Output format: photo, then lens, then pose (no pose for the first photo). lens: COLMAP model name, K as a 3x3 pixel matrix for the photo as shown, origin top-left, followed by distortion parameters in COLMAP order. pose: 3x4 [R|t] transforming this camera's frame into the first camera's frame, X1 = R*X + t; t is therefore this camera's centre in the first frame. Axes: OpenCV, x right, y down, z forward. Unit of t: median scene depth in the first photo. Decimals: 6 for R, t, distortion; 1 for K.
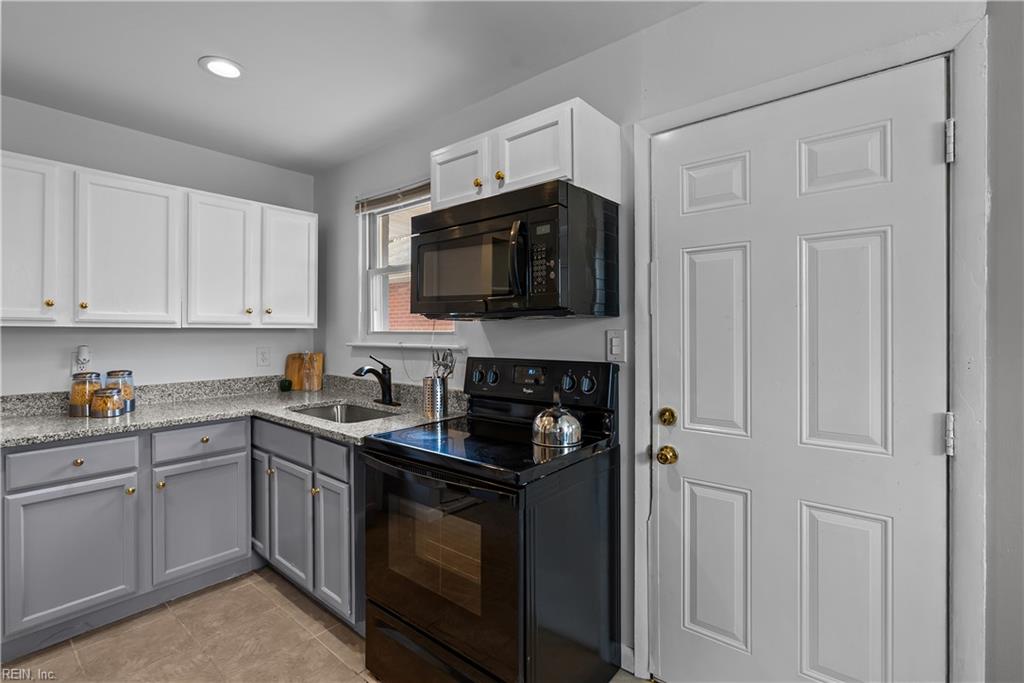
lens RADIAL K [[465.5, 0, 513.8], [0, 465.5, 330.2], [0, 0, 1]] dist [0.000010, 0.000722]
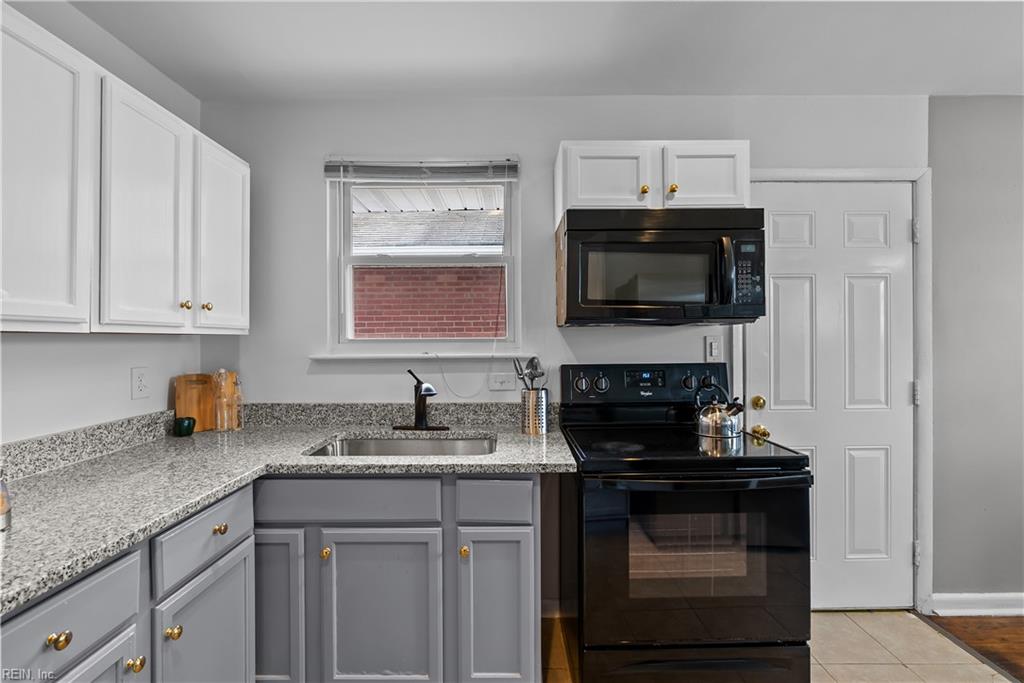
lens RADIAL K [[458.8, 0, 516.5], [0, 458.8, 338.3], [0, 0, 1]] dist [-0.001388, 0.000754]
pose [[0.766430, -0.003372, 0.642319, -0.808059], [0.003004, 0.999994, 0.001664, 0.002091], [-0.642321, 0.000654, 0.766435, 0.364845]]
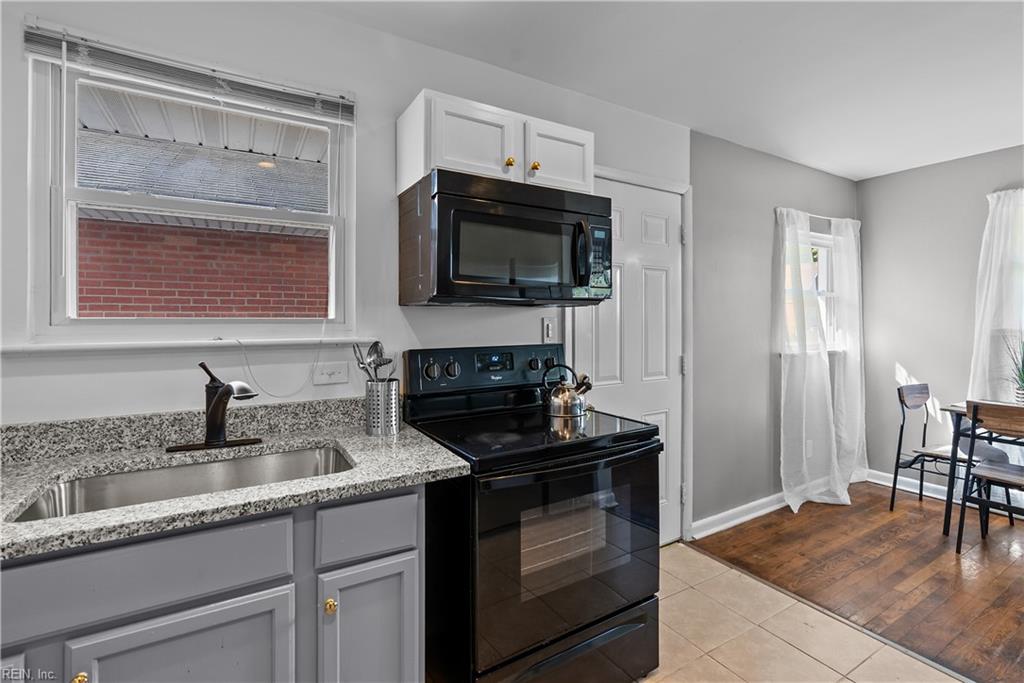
lens RADIAL K [[465.0, 0, 512.6], [0, 465.0, 319.6], [0, 0, 1]] dist [-0.002097, 0.000893]
pose [[0.337493, 0.002198, 0.941325, -0.844254], [-0.001743, 0.999997, -0.001710, 0.006263], [-0.941326, -0.001063, 0.337496, 0.587949]]
